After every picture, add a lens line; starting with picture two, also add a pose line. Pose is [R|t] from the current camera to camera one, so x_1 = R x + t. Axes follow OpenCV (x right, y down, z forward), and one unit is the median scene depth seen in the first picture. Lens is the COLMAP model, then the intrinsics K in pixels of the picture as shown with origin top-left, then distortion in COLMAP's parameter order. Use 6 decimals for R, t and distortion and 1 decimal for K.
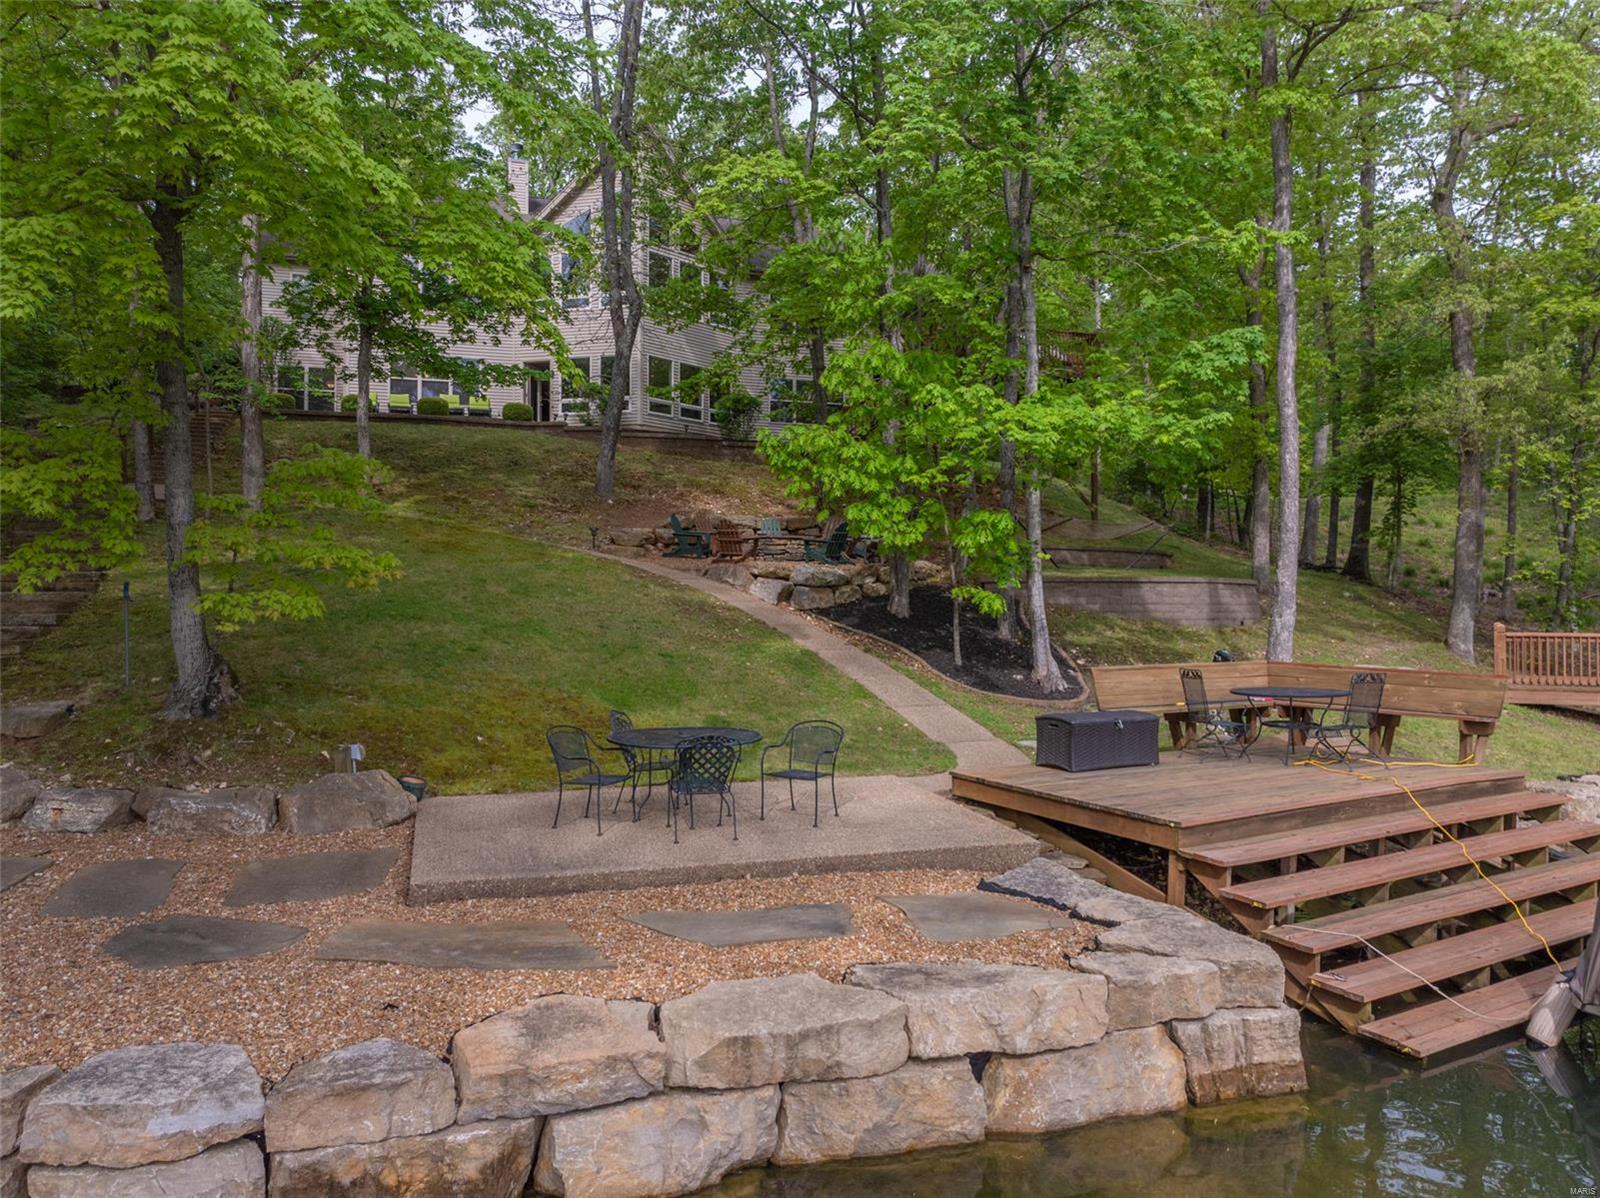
lens RADIAL K [[1128.9, 0, 794.6], [0, 1128.9, 599.3], [0, 0, 1]] dist [-0.031240, -0.006253]
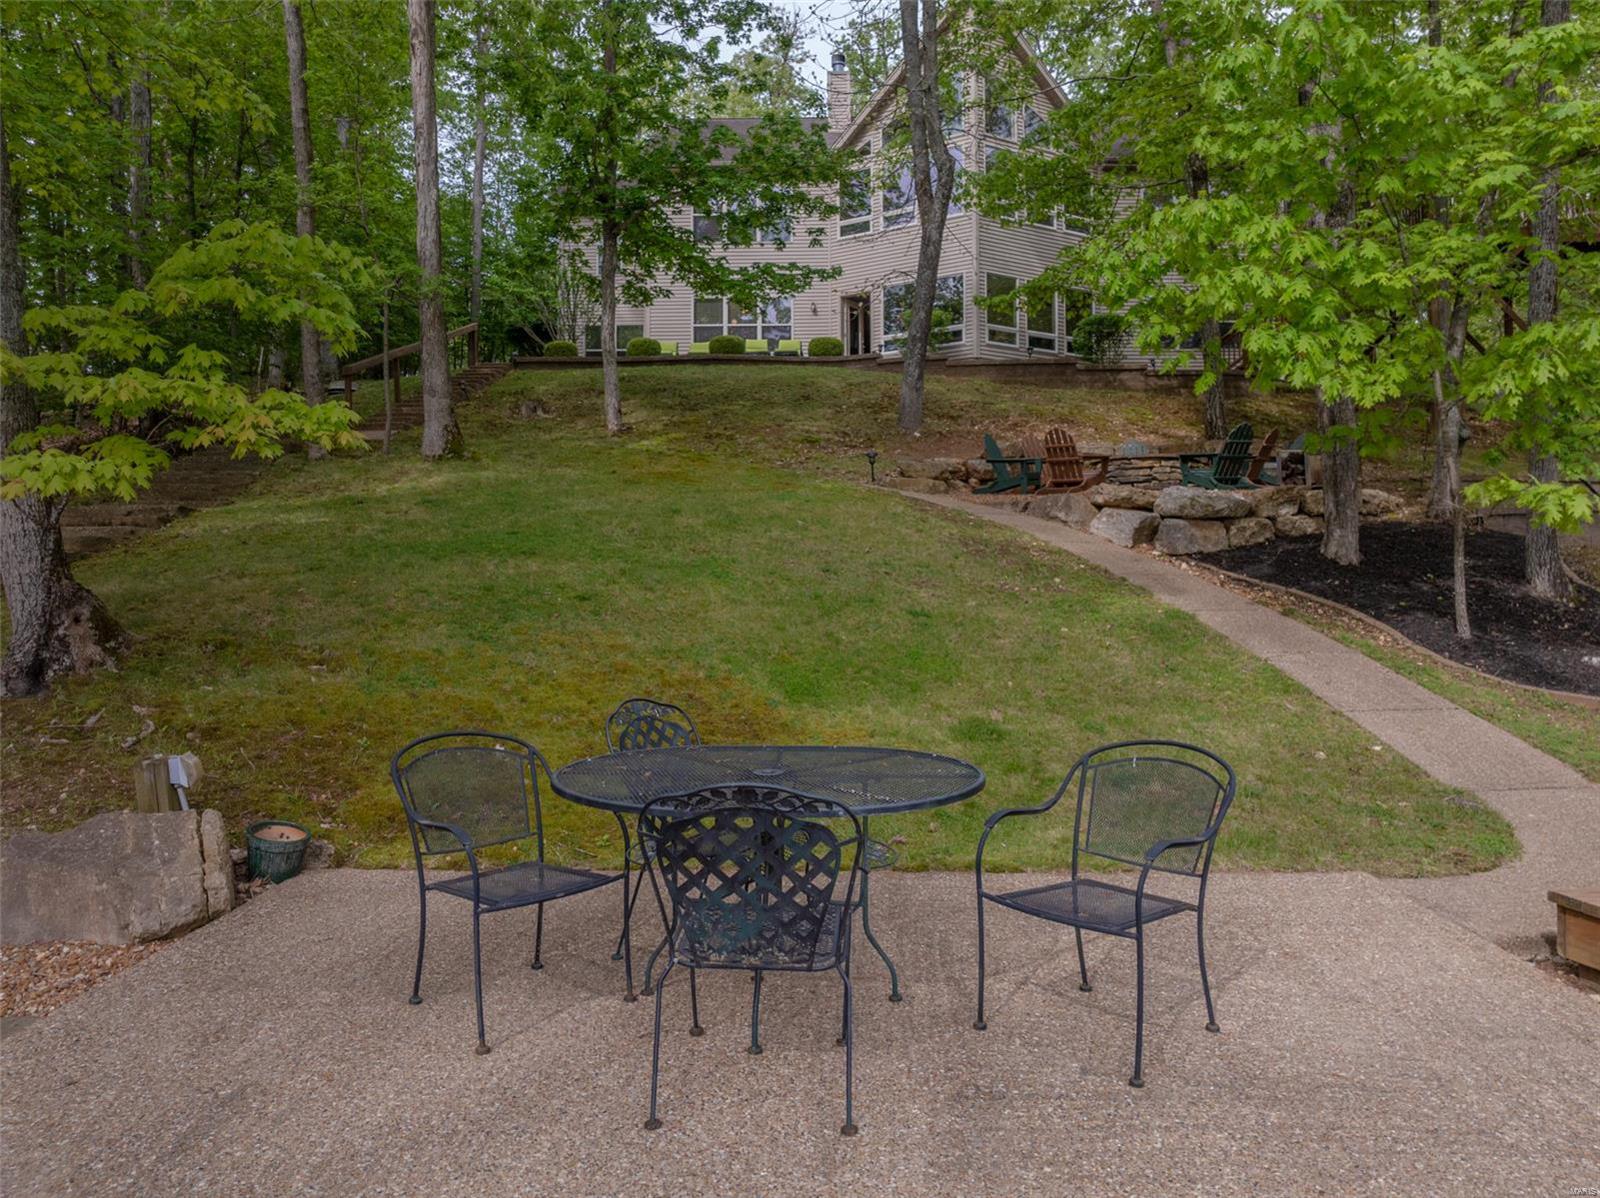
lens RADIAL K [[1128.9, 0, 799.0], [0, 1128.9, 599.5], [0, 0, 1]] dist [-0.031240, -0.006253]
pose [[0.943865, -0.004836, -0.330297, 0.018502], [0.004838, 0.999988, -0.000815, 0.037814], [0.330297, -0.000829, 0.943877, 0.378832]]
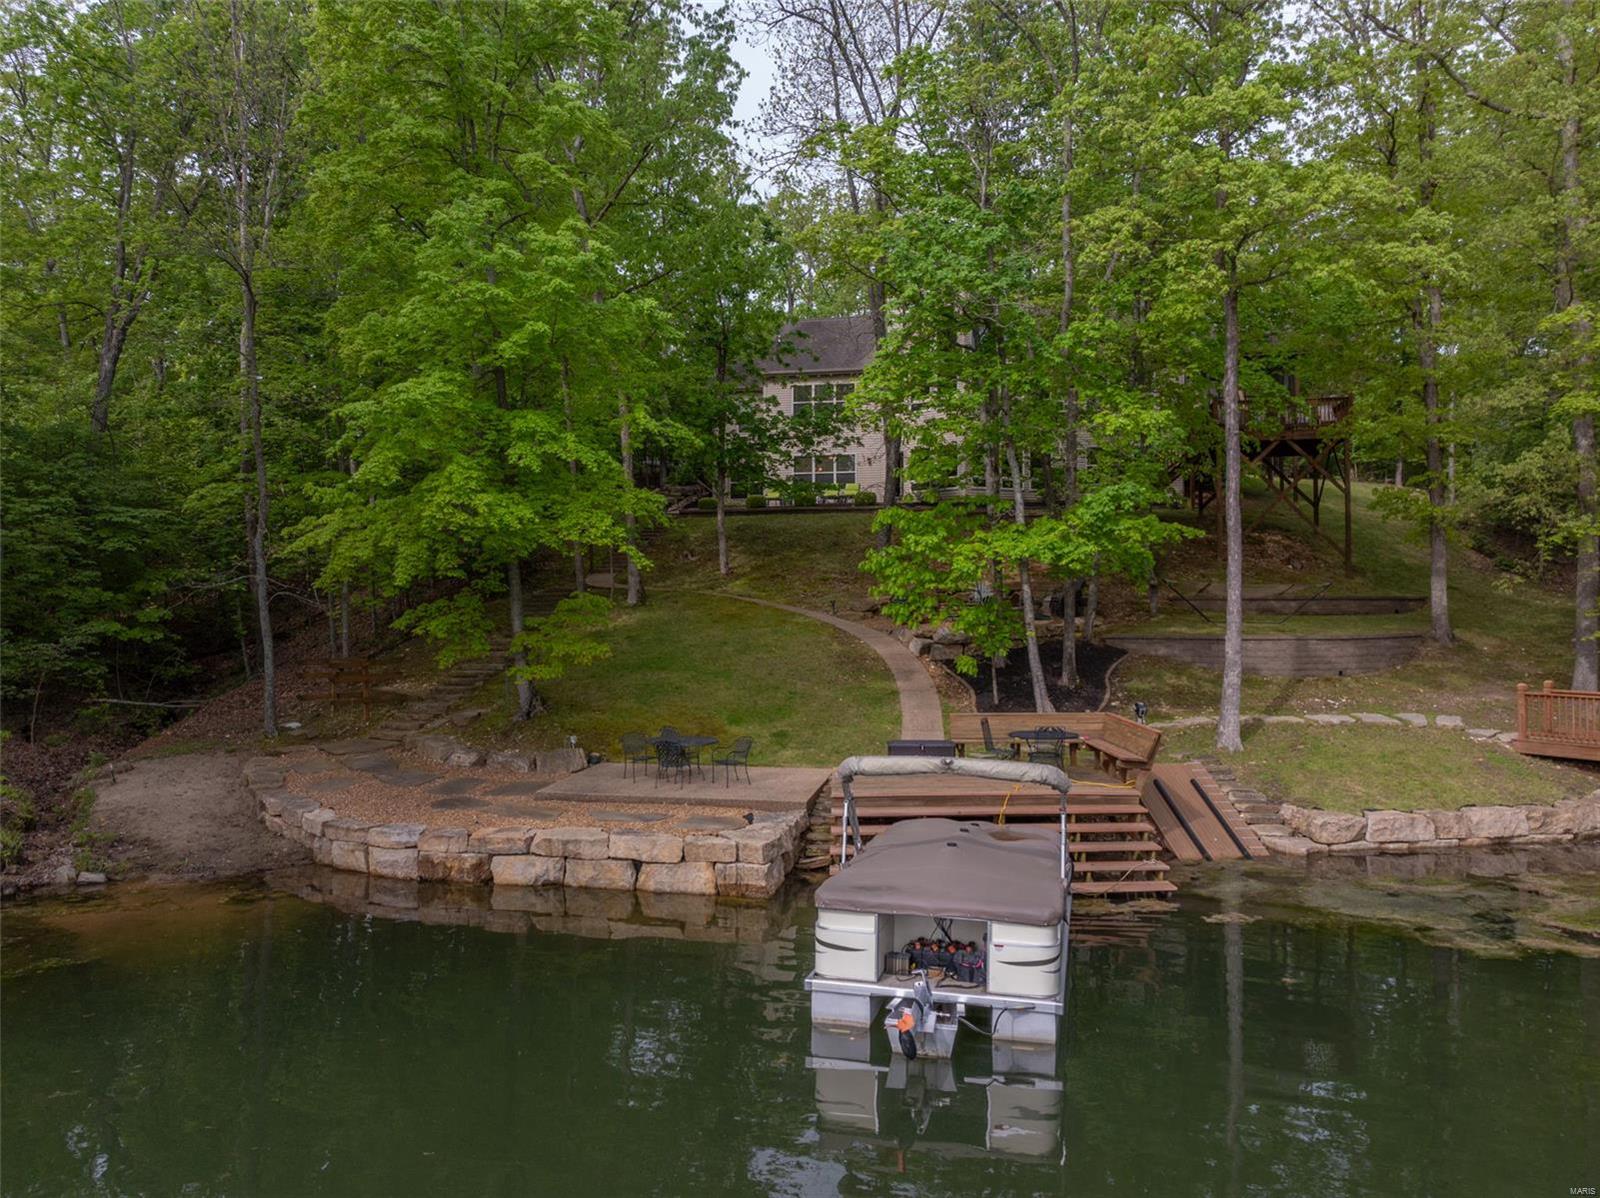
lens RADIAL K [[1128.9, 0, 798.6], [0, 1128.9, 597.8], [0, 0, 1]] dist [-0.031240, -0.006253]
pose [[0.870447, -0.006548, -0.492219, 0.652171], [0.007132, 0.999974, -0.000690, -0.082217], [0.492211, -0.002910, 0.870471, -0.421020]]
